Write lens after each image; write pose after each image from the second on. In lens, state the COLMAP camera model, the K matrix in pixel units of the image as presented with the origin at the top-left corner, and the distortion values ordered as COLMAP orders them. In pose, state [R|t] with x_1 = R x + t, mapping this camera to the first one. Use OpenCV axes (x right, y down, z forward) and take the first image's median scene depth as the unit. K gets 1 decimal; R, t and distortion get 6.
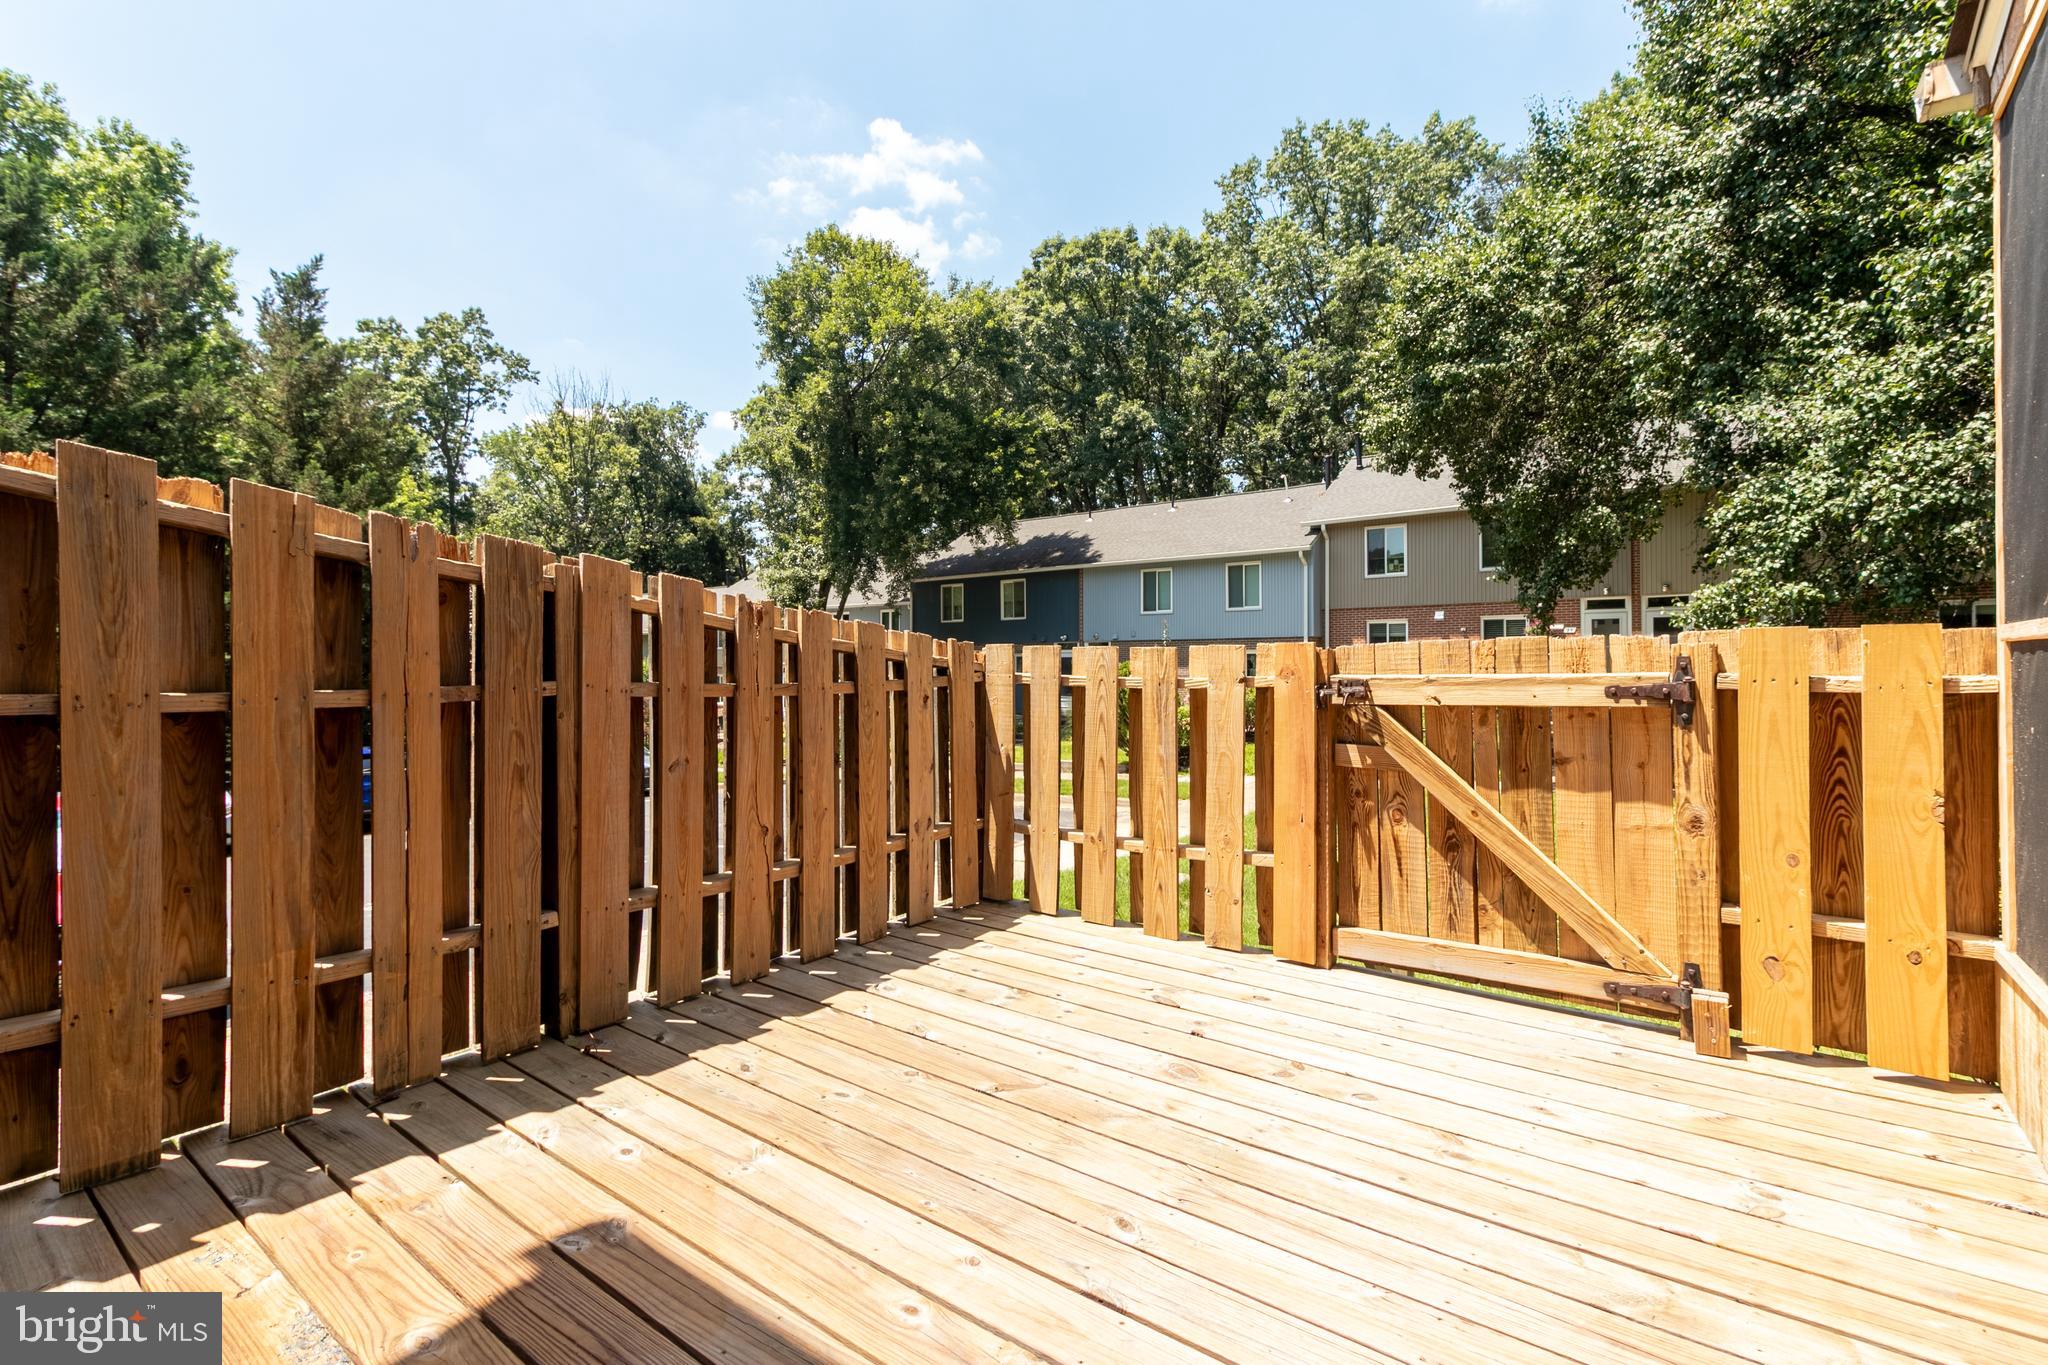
lens RADIAL K [[948.8, 0, 1018.7], [0, 948.8, 674.4], [0, 0, 1]] dist [0.001880, 0.000978]
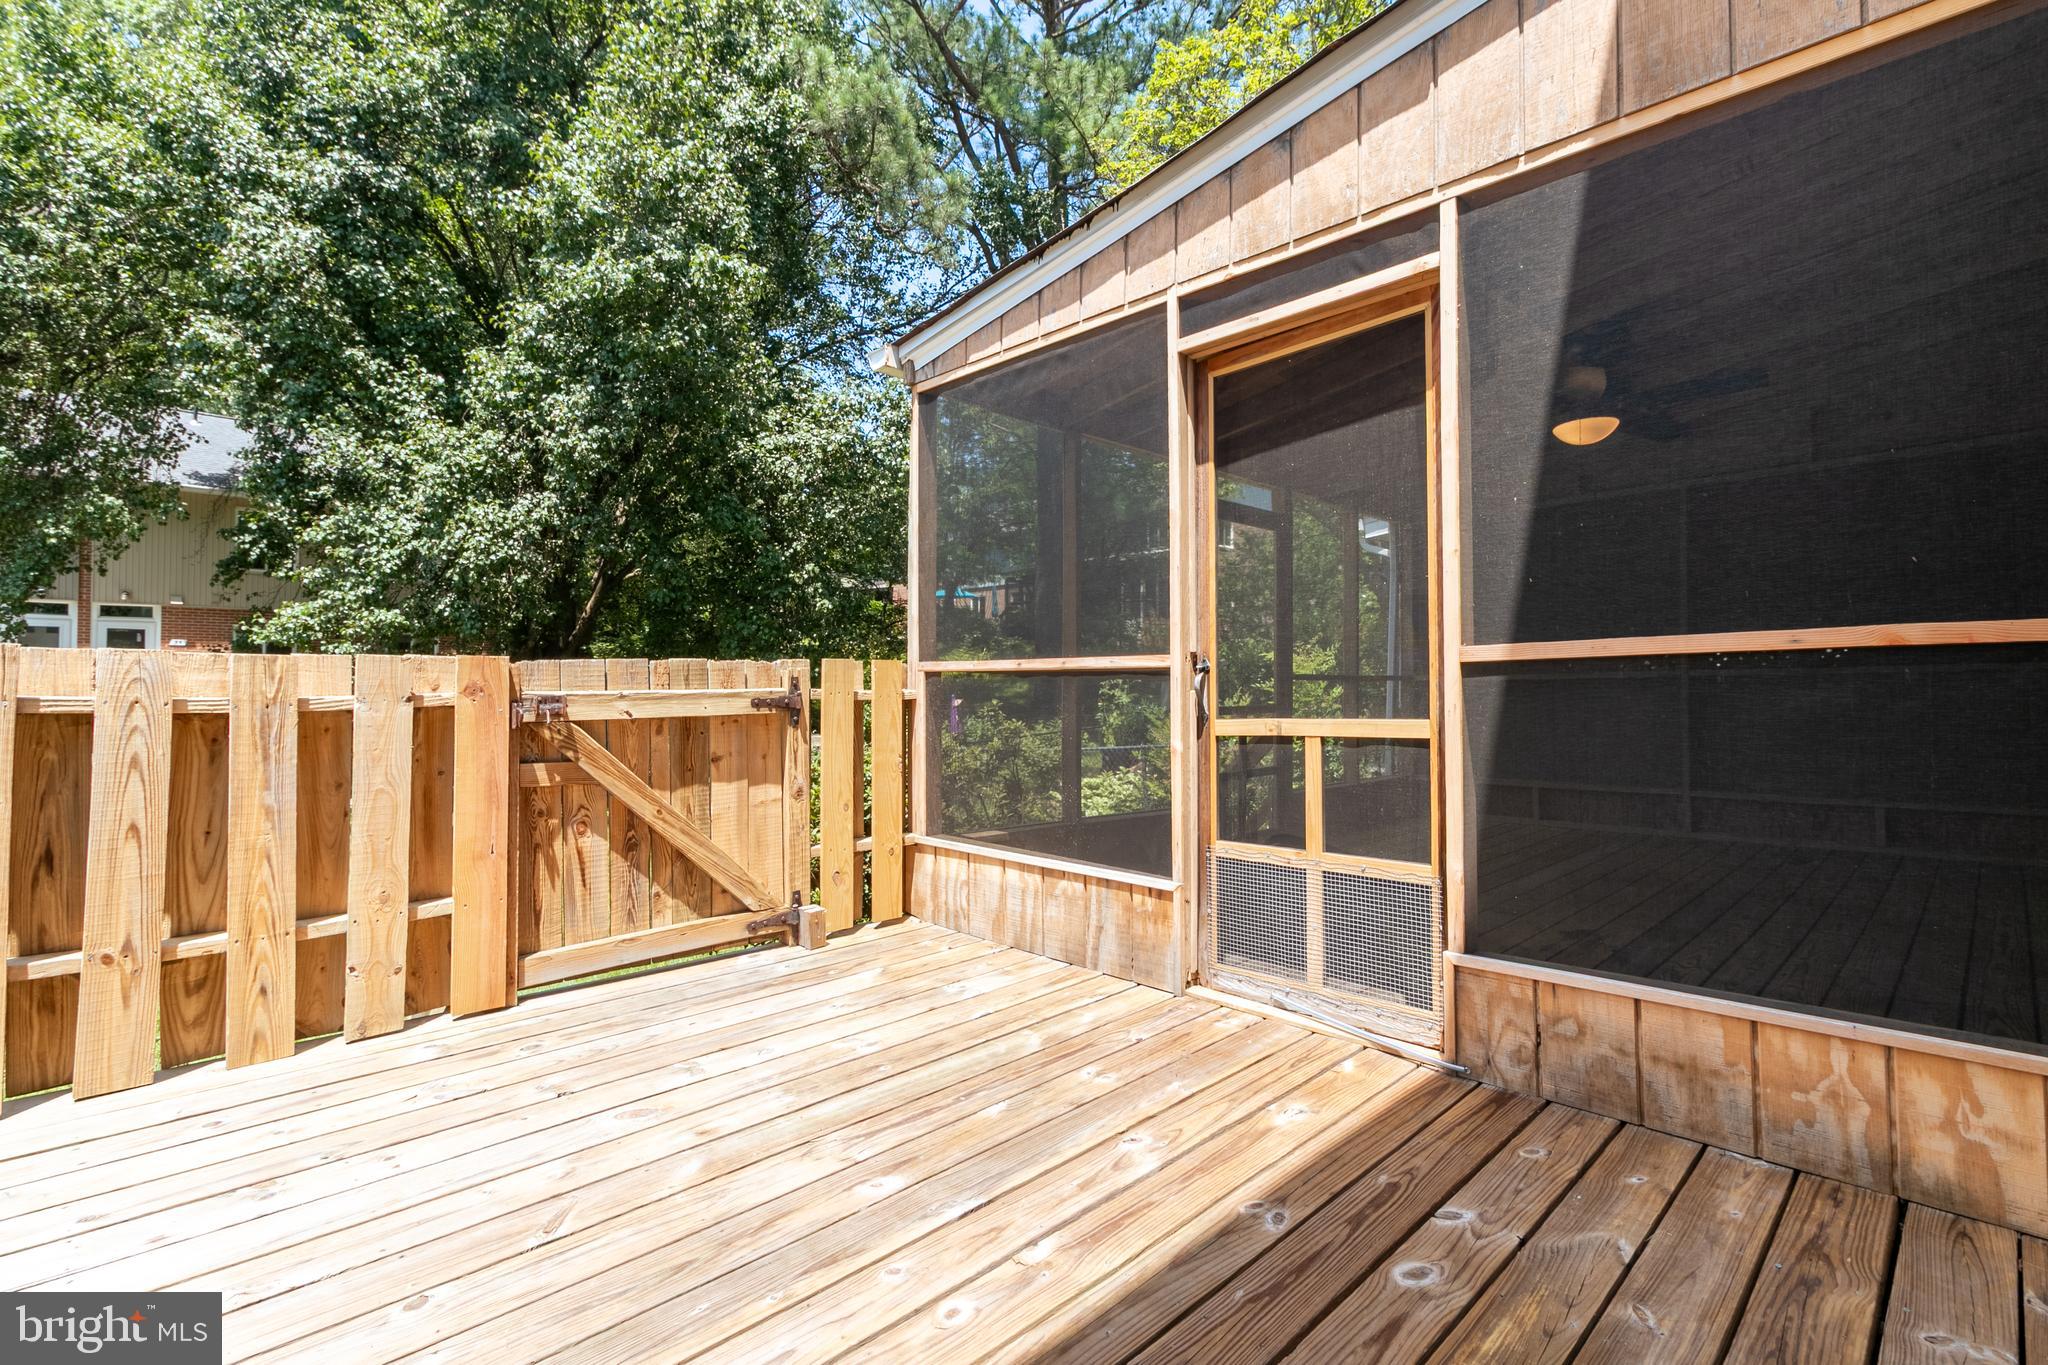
lens RADIAL K [[948.8, 0, 1019.2], [0, 948.8, 678.4], [0, 0, 1]] dist [0.001880, 0.000978]
pose [[0.137885, 0.010385, 0.990394, -0.537081], [0.005287, 0.999923, -0.011221, 0.000777], [-0.990434, 0.006784, 0.137820, 0.376864]]
